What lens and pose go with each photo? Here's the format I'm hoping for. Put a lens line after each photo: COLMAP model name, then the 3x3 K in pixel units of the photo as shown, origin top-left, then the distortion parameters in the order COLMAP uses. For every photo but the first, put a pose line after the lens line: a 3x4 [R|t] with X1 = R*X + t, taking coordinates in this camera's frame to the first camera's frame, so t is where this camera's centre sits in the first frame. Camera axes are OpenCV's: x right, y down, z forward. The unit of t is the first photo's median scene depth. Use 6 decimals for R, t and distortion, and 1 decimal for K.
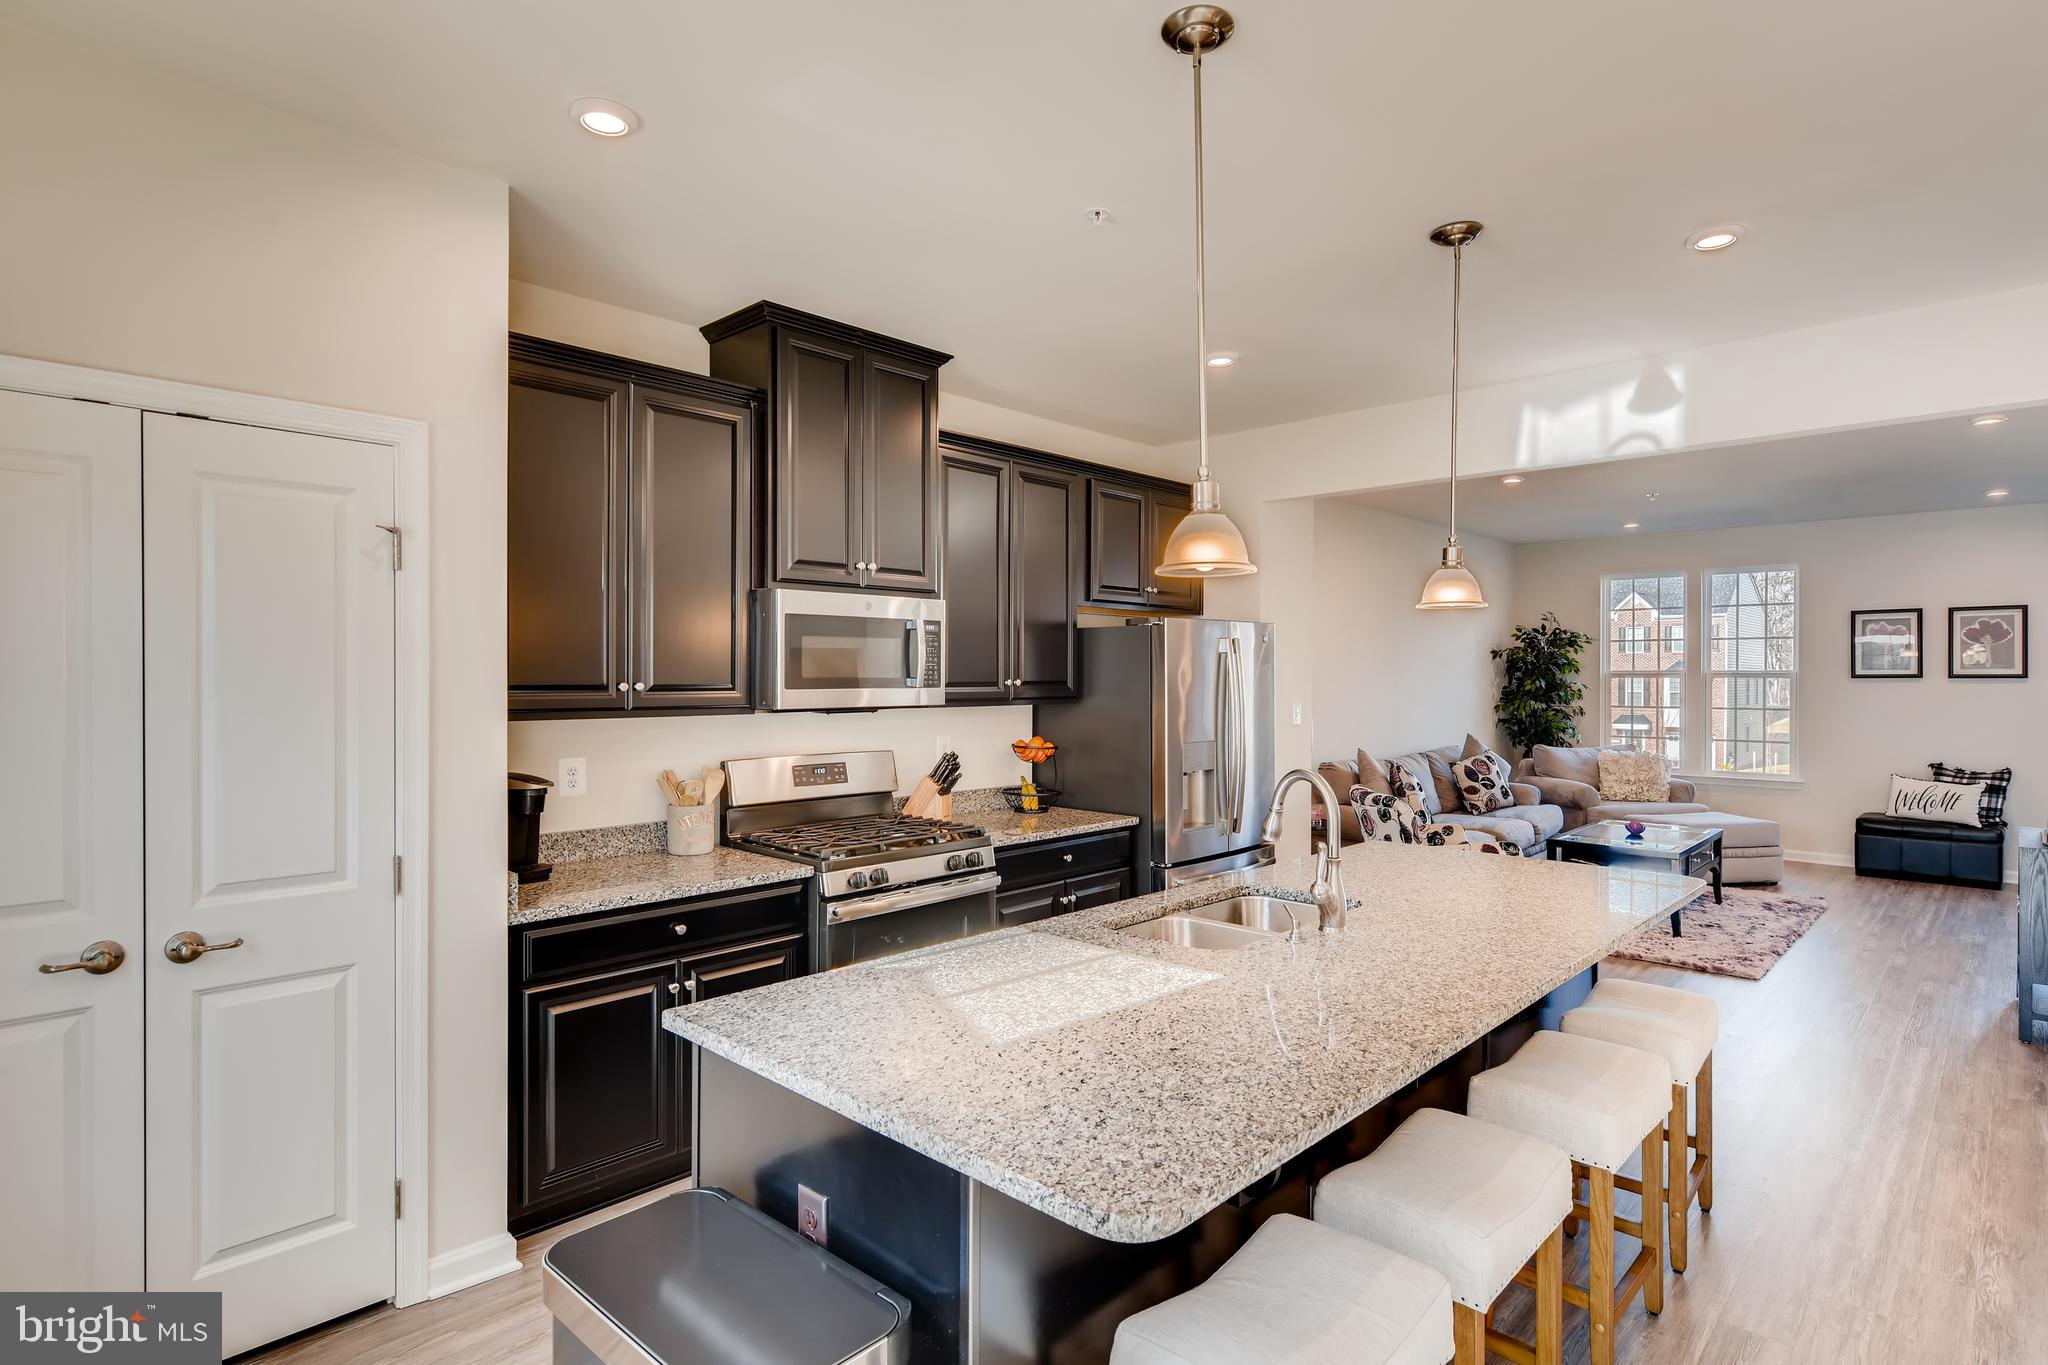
lens RADIAL K [[1028.8, 0, 1035.1], [0, 1028.8, 685.3], [0, 0, 1]] dist [-0.003463, 0.003180]
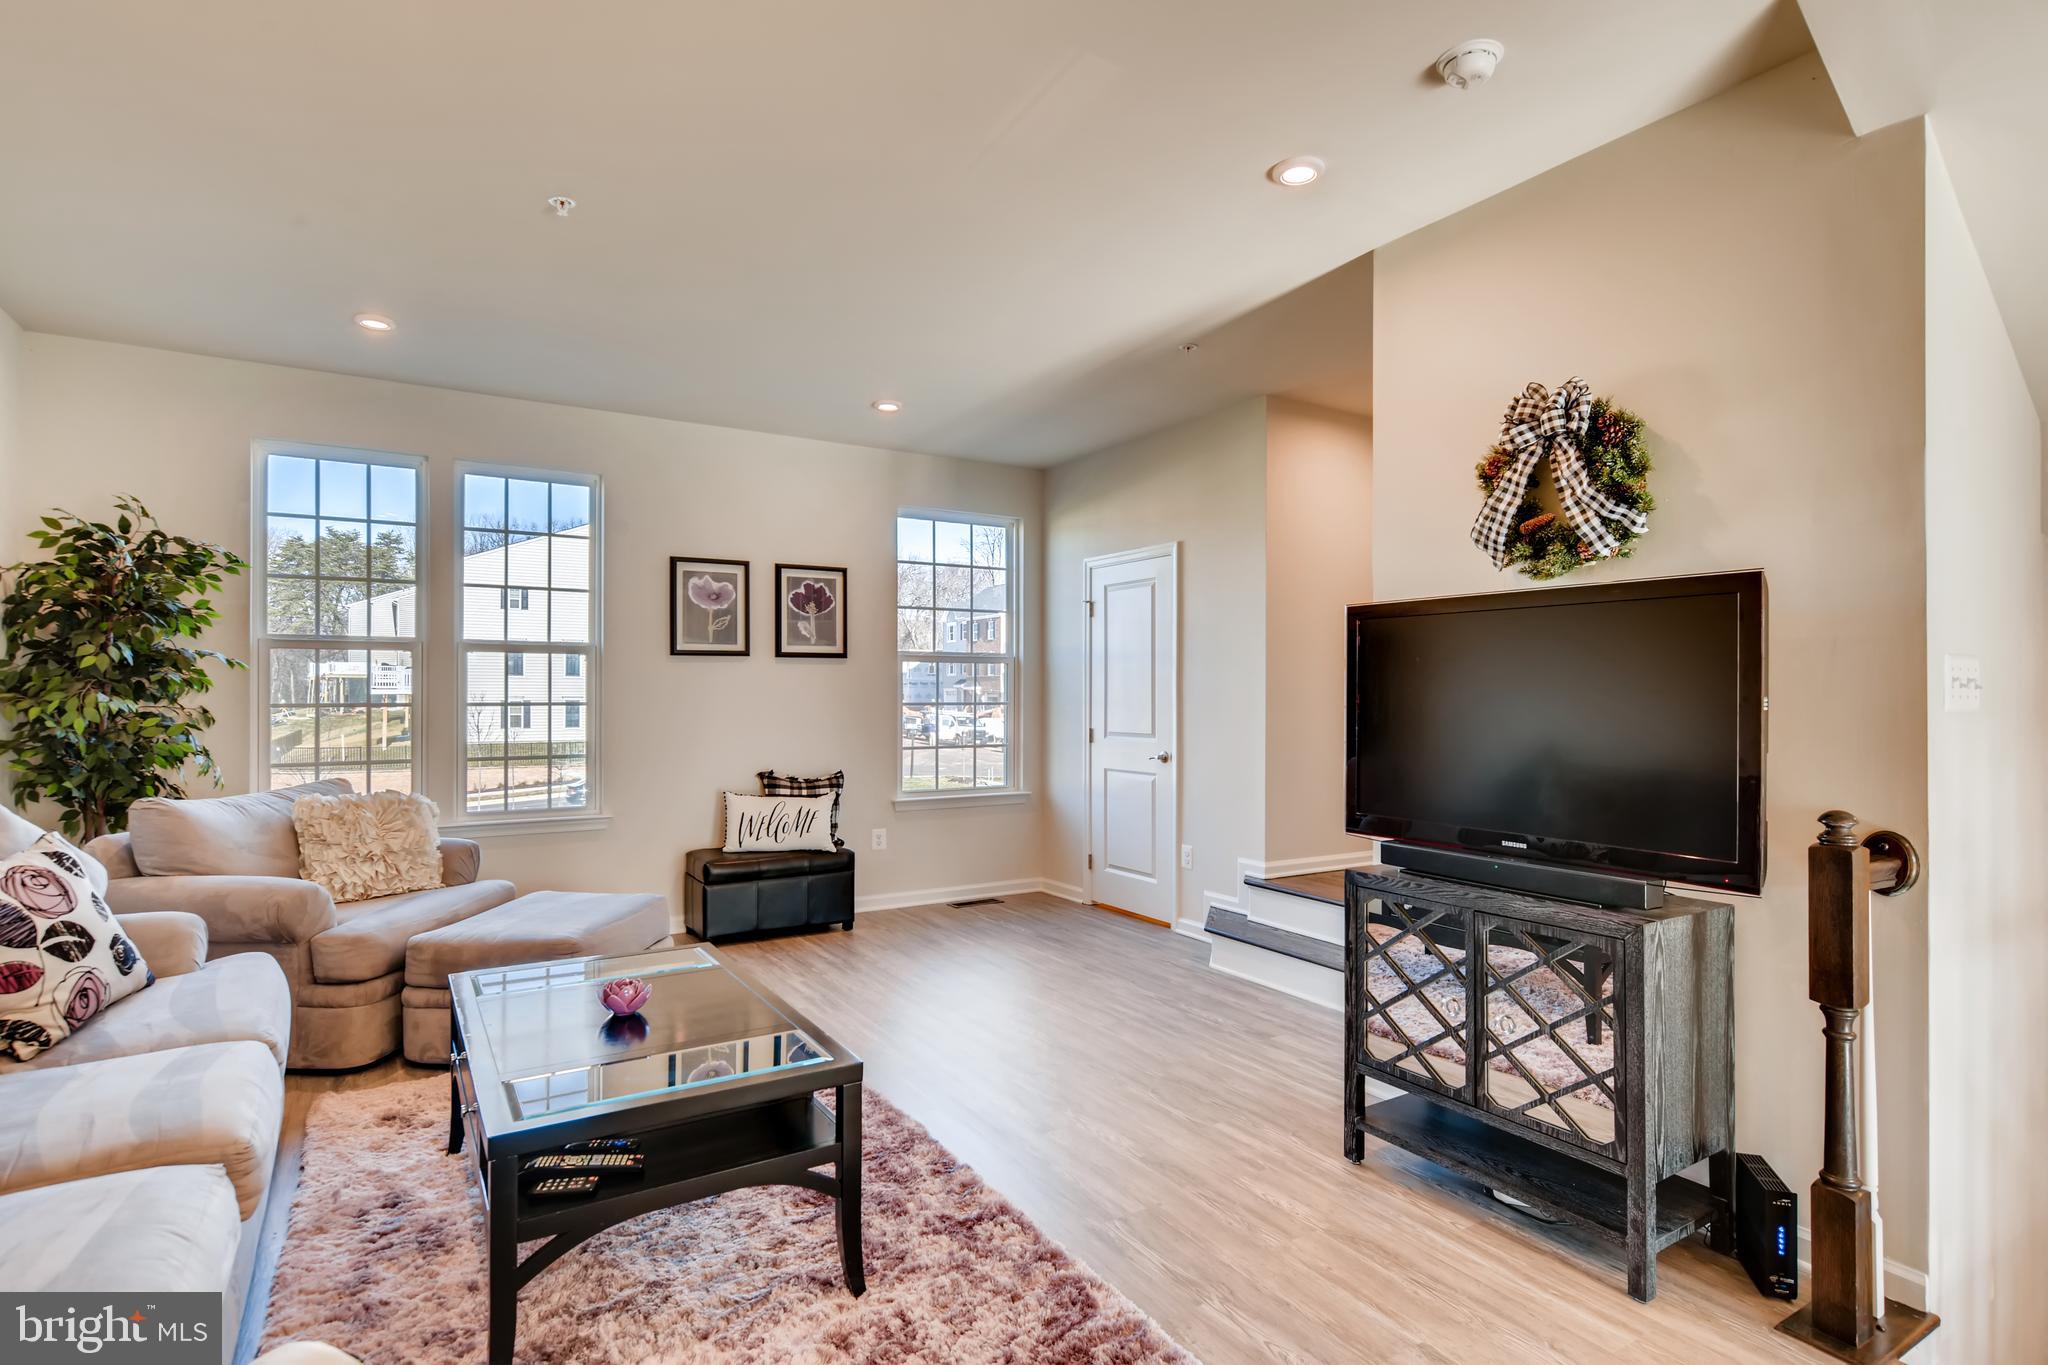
lens RADIAL K [[1028.8, 0, 1032.9], [0, 1028.8, 693.6], [0, 0, 1]] dist [-0.003463, 0.003180]
pose [[0.252892, -0.001295, 0.967494, 0.210325], [0.006832, 0.999977, -0.000448, 0.021673], [-0.967470, 0.006723, 0.252895, 0.634317]]
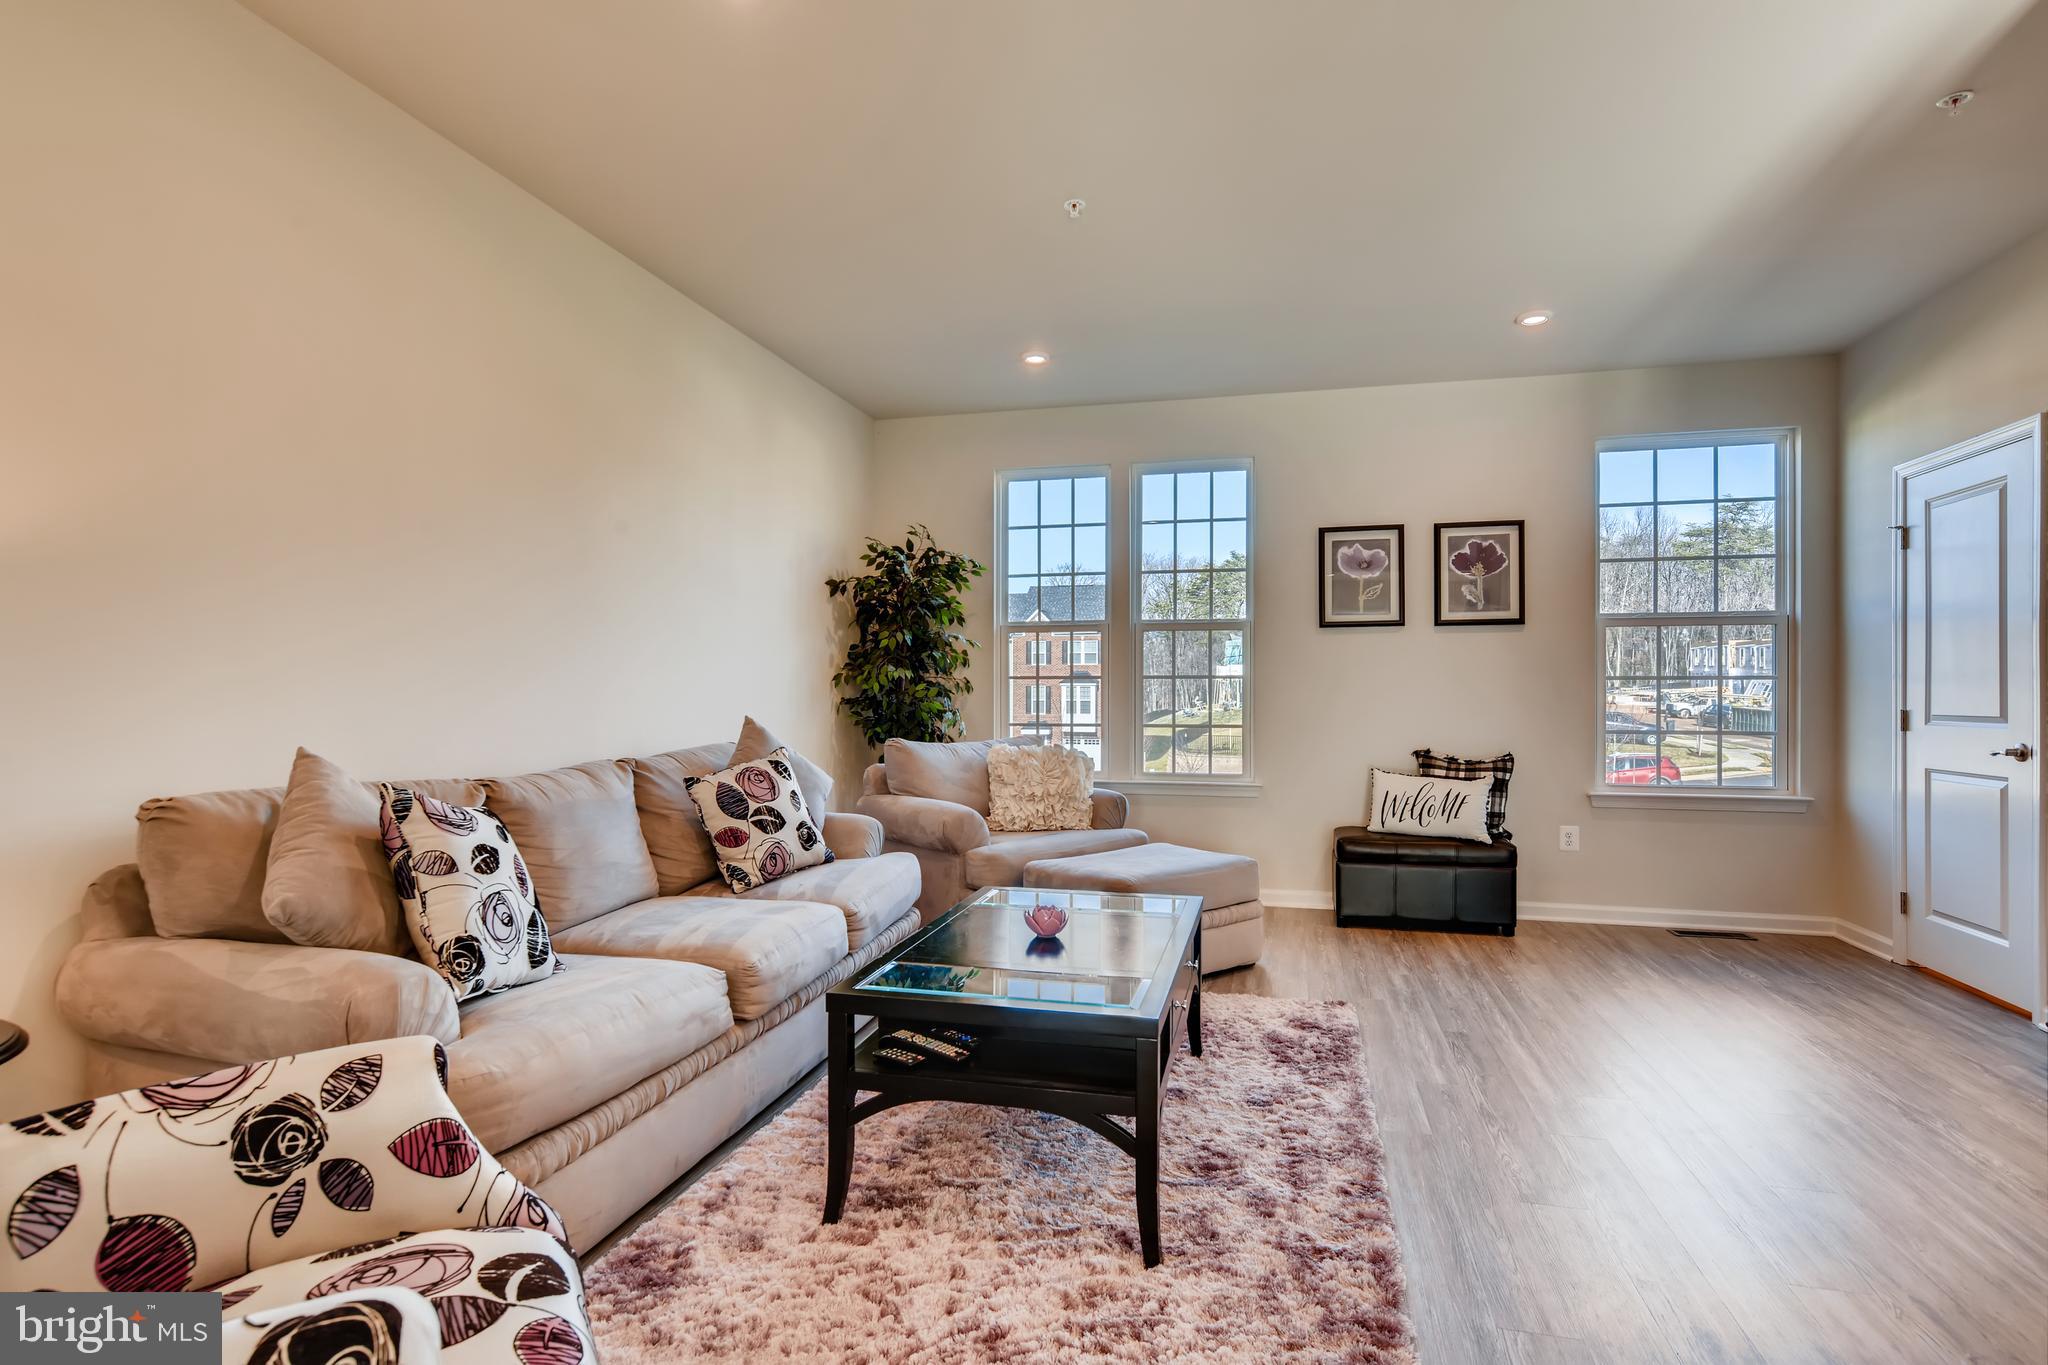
lens RADIAL K [[1028.8, 0, 1018.9], [0, 1028.8, 689.4], [0, 0, 1]] dist [-0.003463, 0.003180]
pose [[0.873459, 0.001017, 0.486896, 0.313198], [0.003511, 0.999959, -0.008387, 0.040908], [-0.486884, 0.009036, 0.873420, 0.540011]]
